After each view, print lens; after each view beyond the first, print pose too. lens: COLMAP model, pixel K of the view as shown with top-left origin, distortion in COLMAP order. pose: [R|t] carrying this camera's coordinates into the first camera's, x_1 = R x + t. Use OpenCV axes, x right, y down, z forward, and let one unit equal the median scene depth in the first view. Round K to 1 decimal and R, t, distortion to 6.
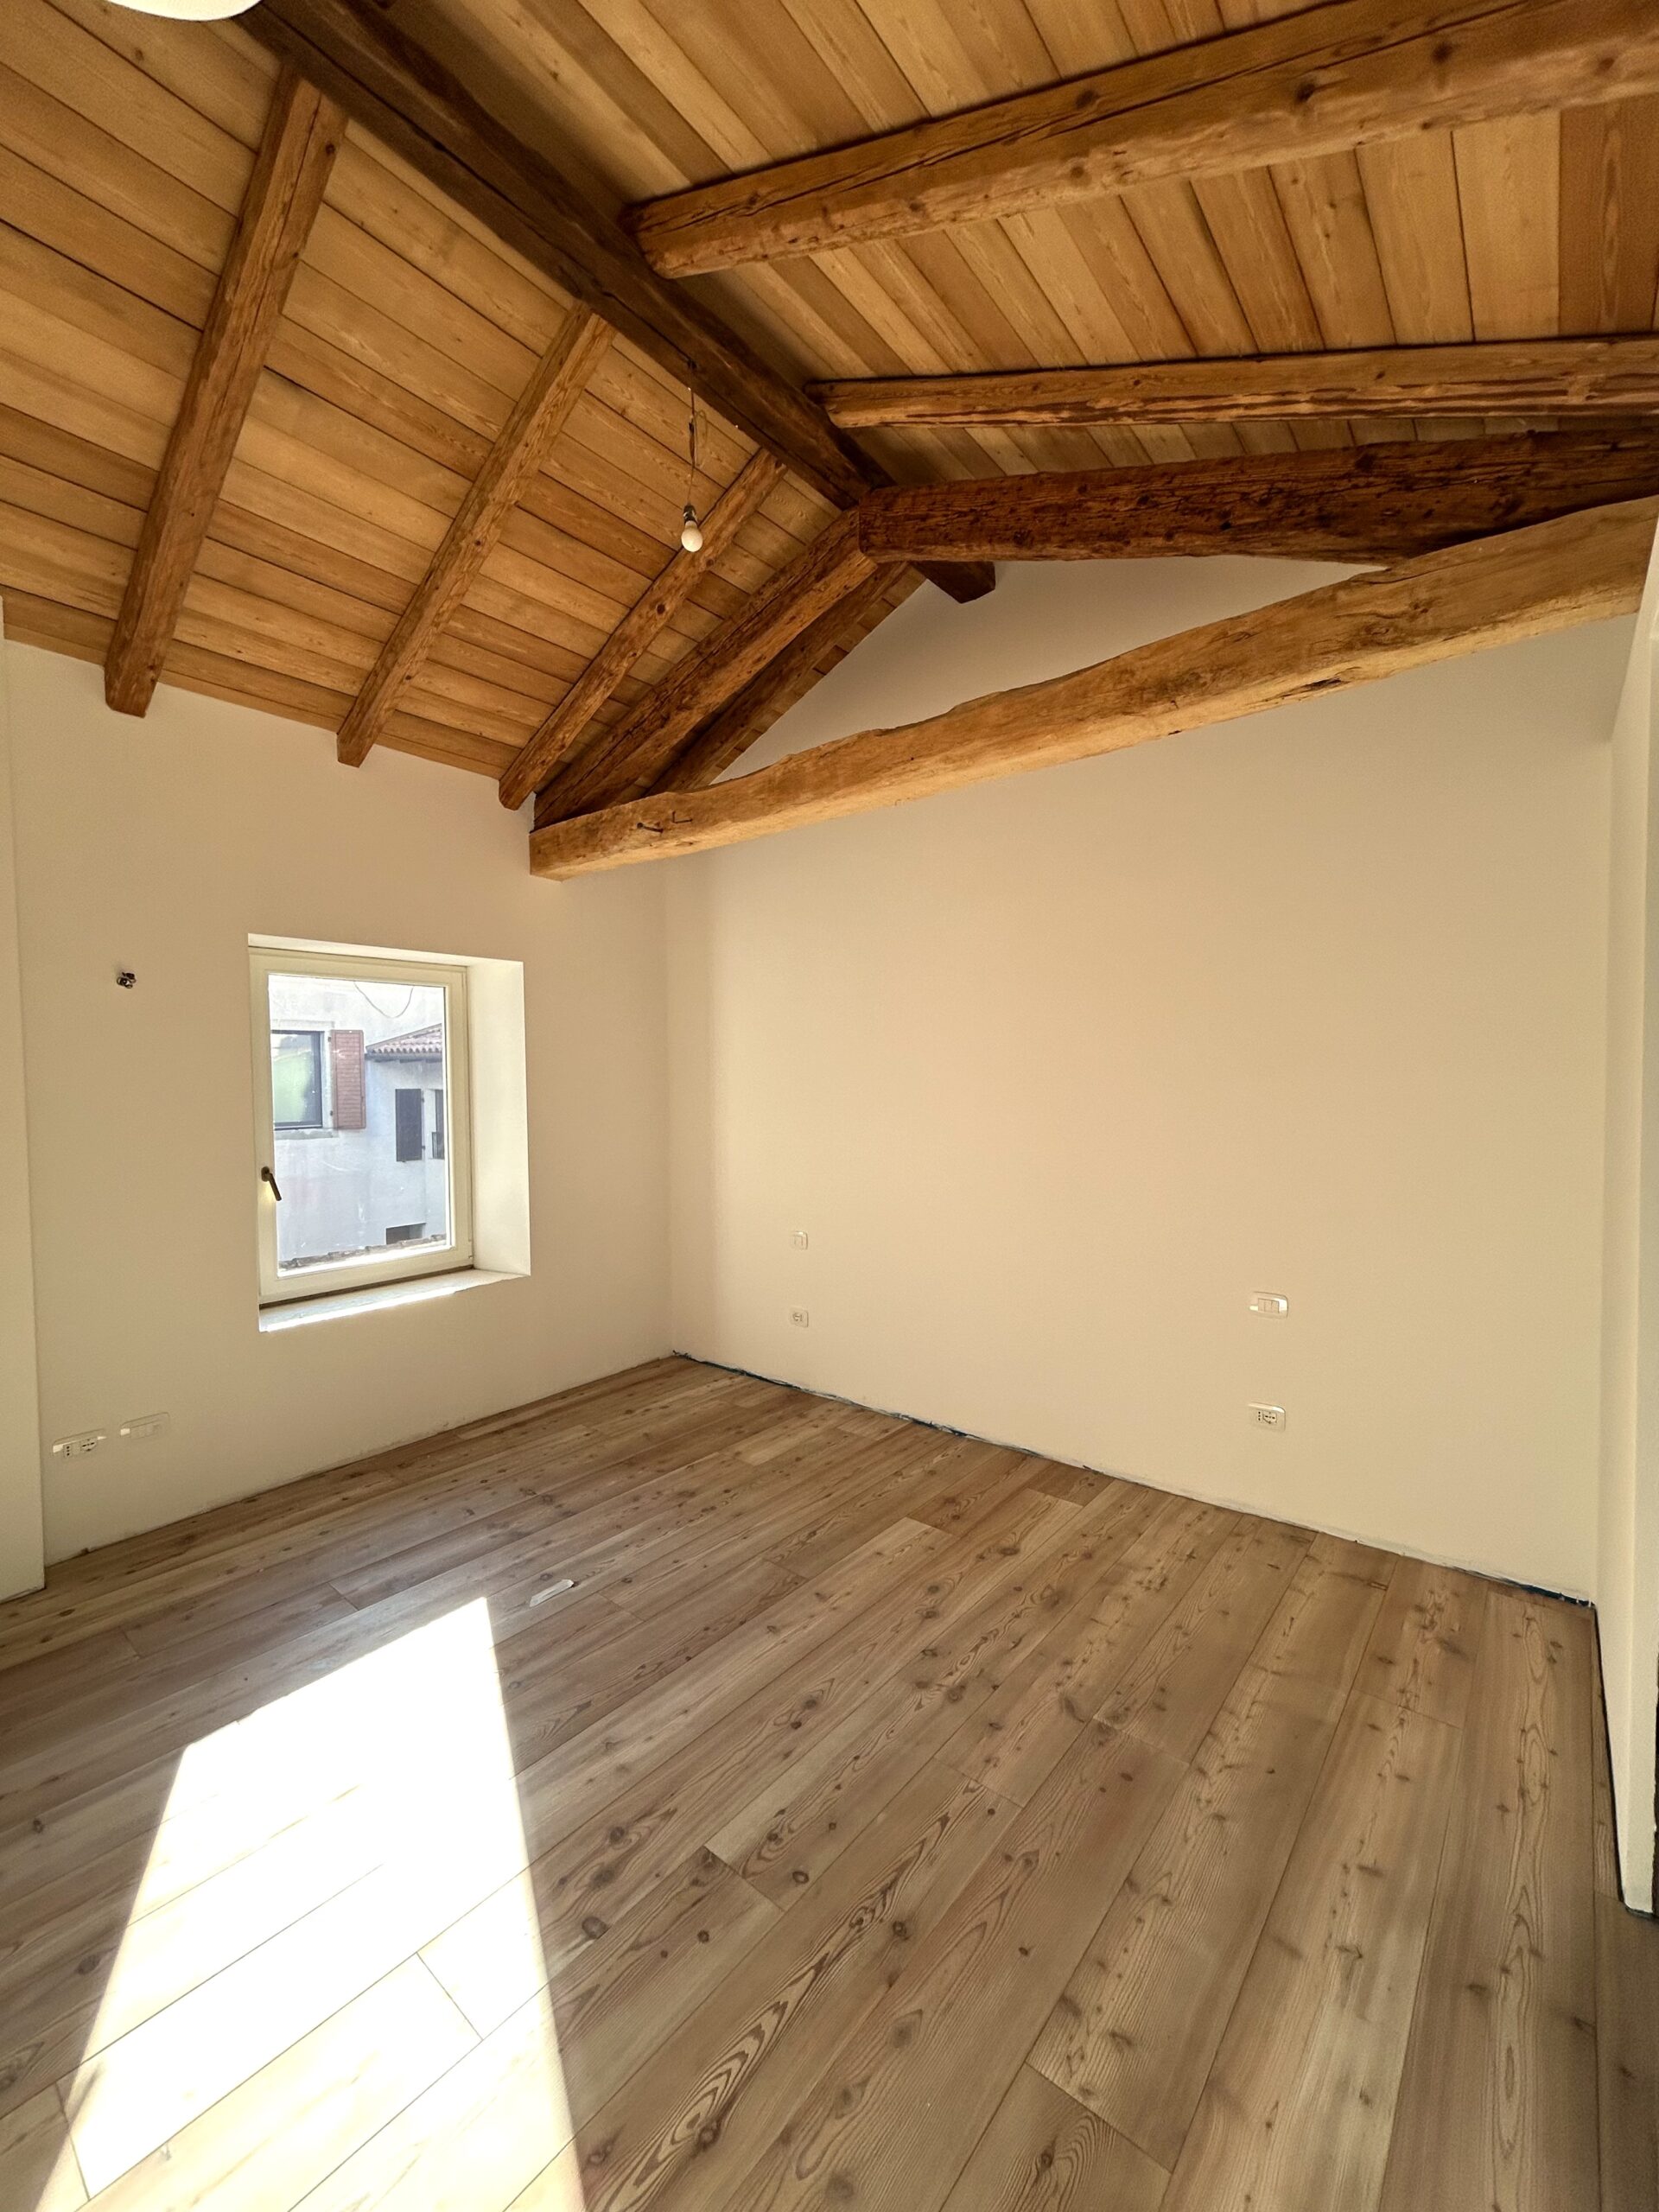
lens RADIAL K [[895.8, 0, 829.7], [0, 895.8, 1108.0], [0, 0, 1]] dist [-0.004196, 0.001169]
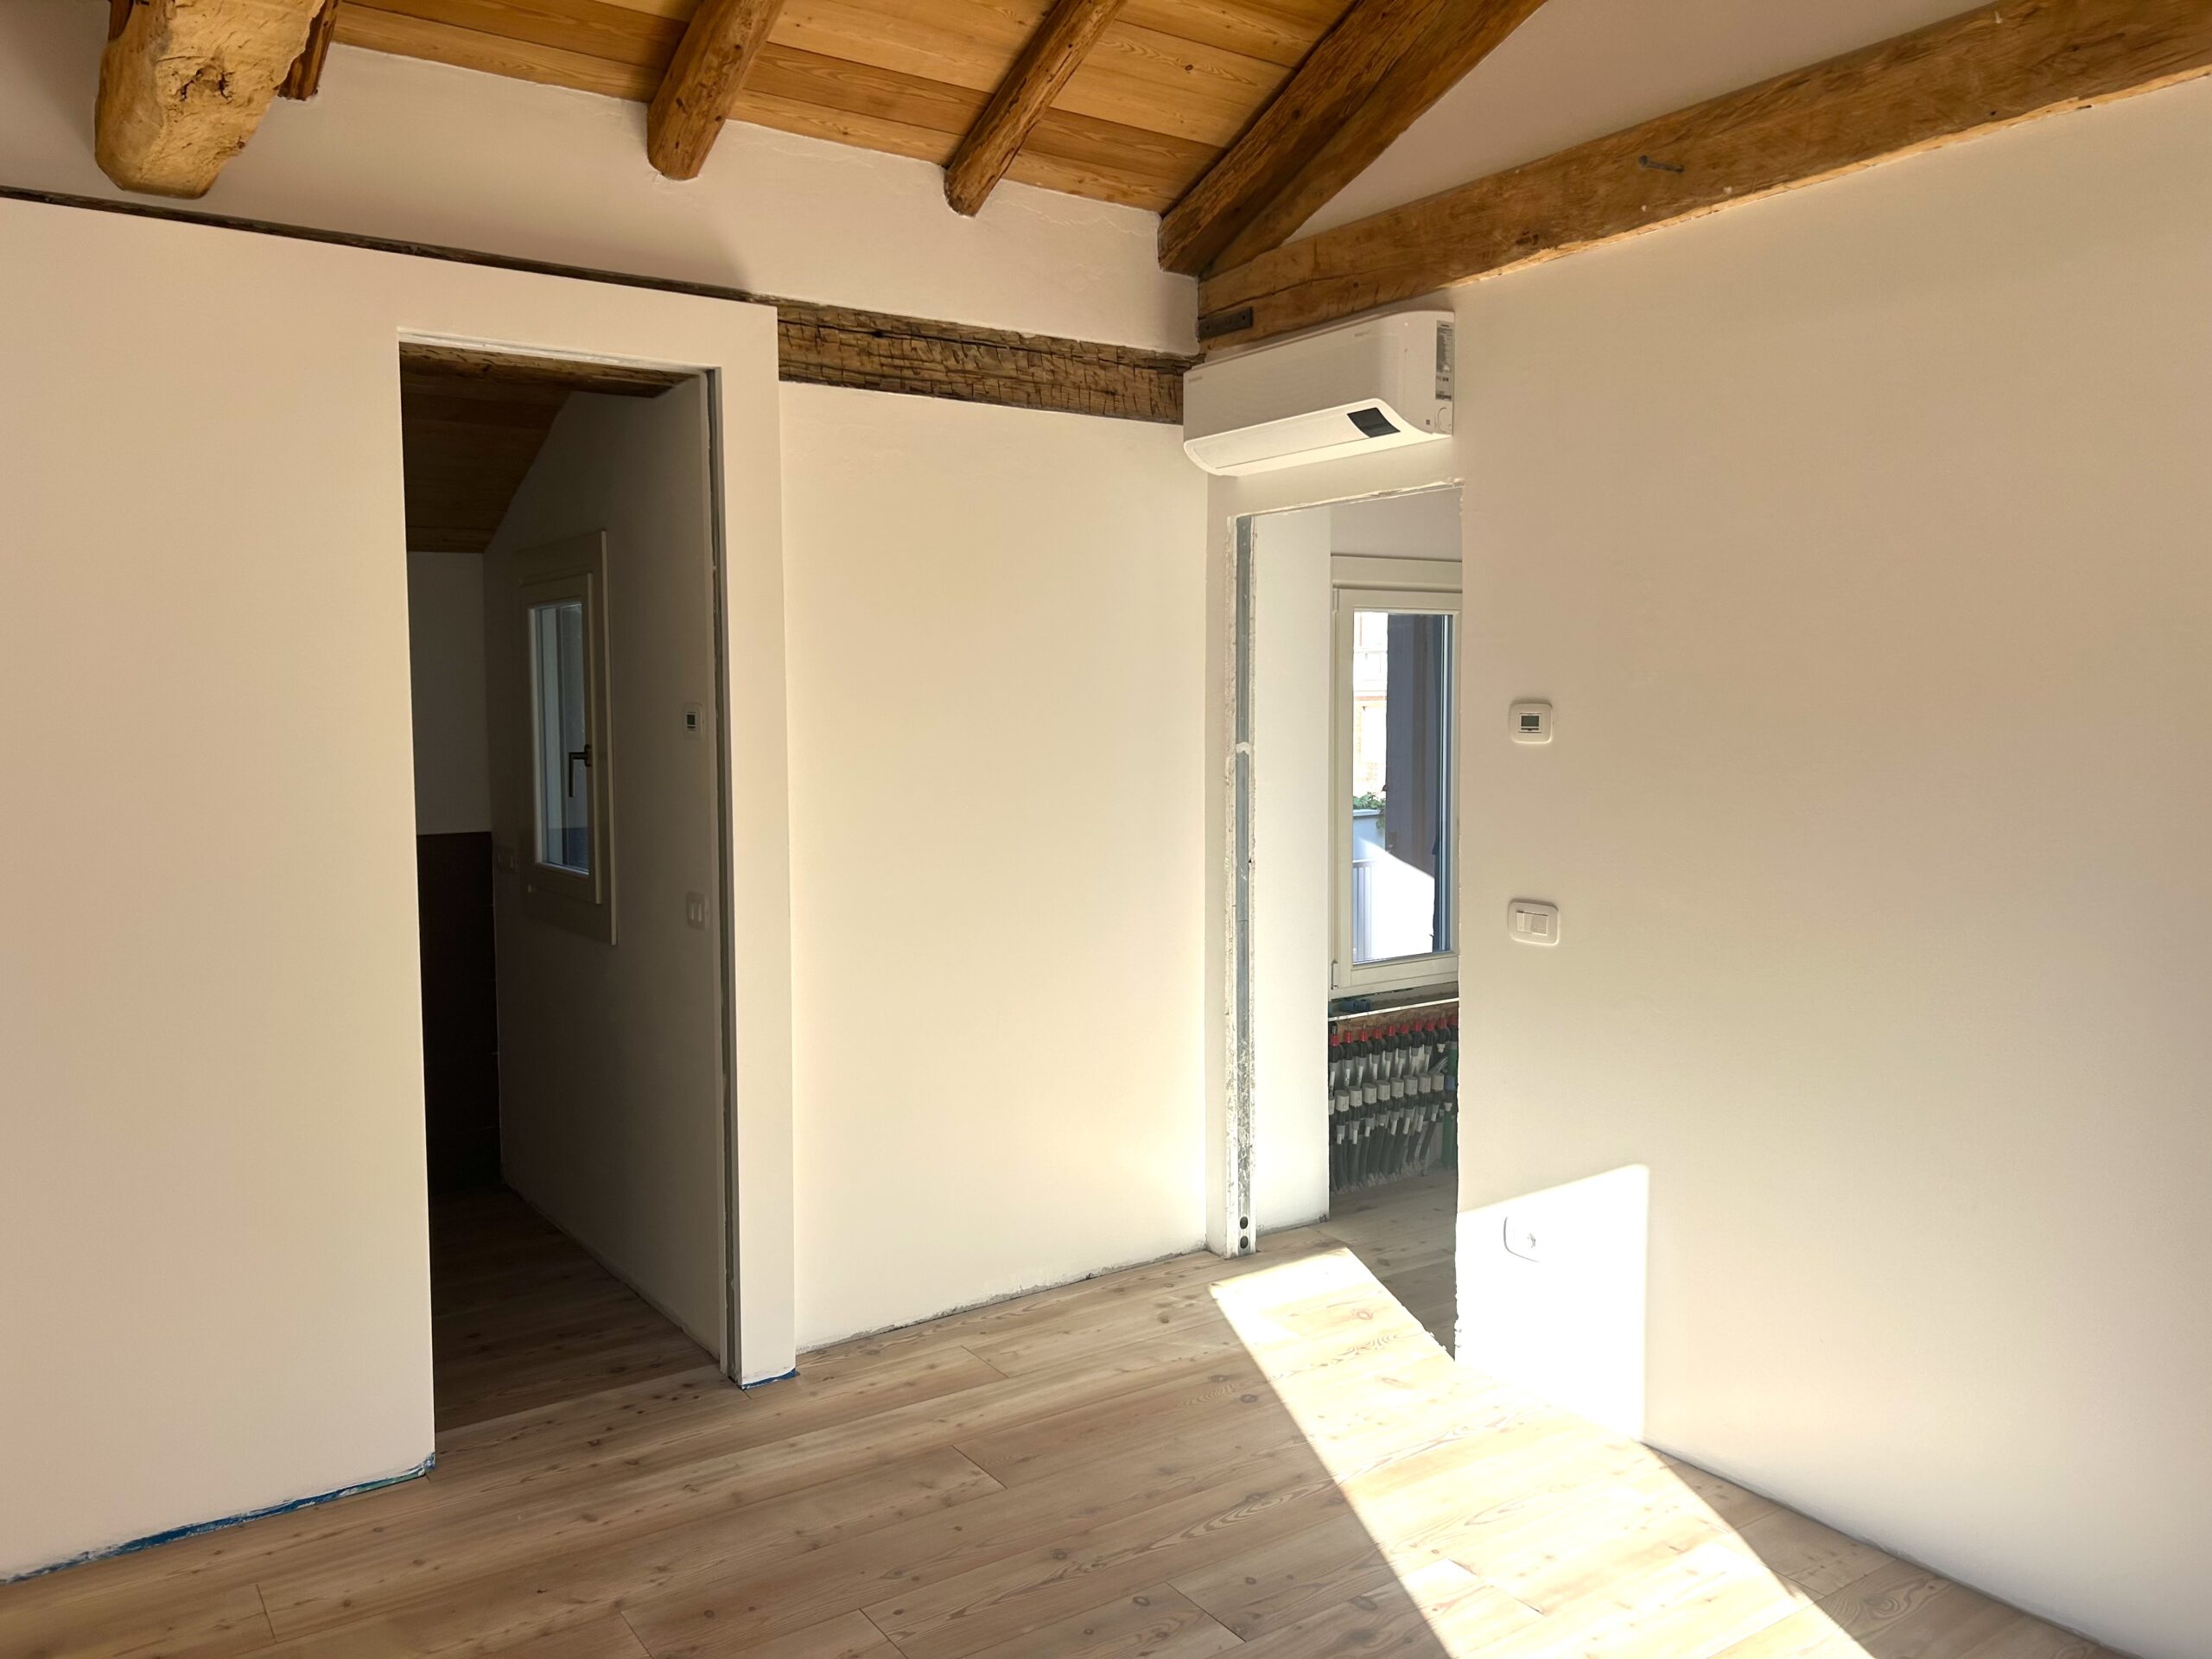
lens RADIAL K [[1656.3, 0, 1105.9], [0, 1656.3, 827.8], [0, 0, 1]] dist [0.050893, -0.053965]
pose [[-0.962964, -0.008223, 0.269503, -0.252267], [0.021912, 0.993842, 0.108619, -0.057105], [-0.268737, 0.110501, -0.956854, 1.434584]]
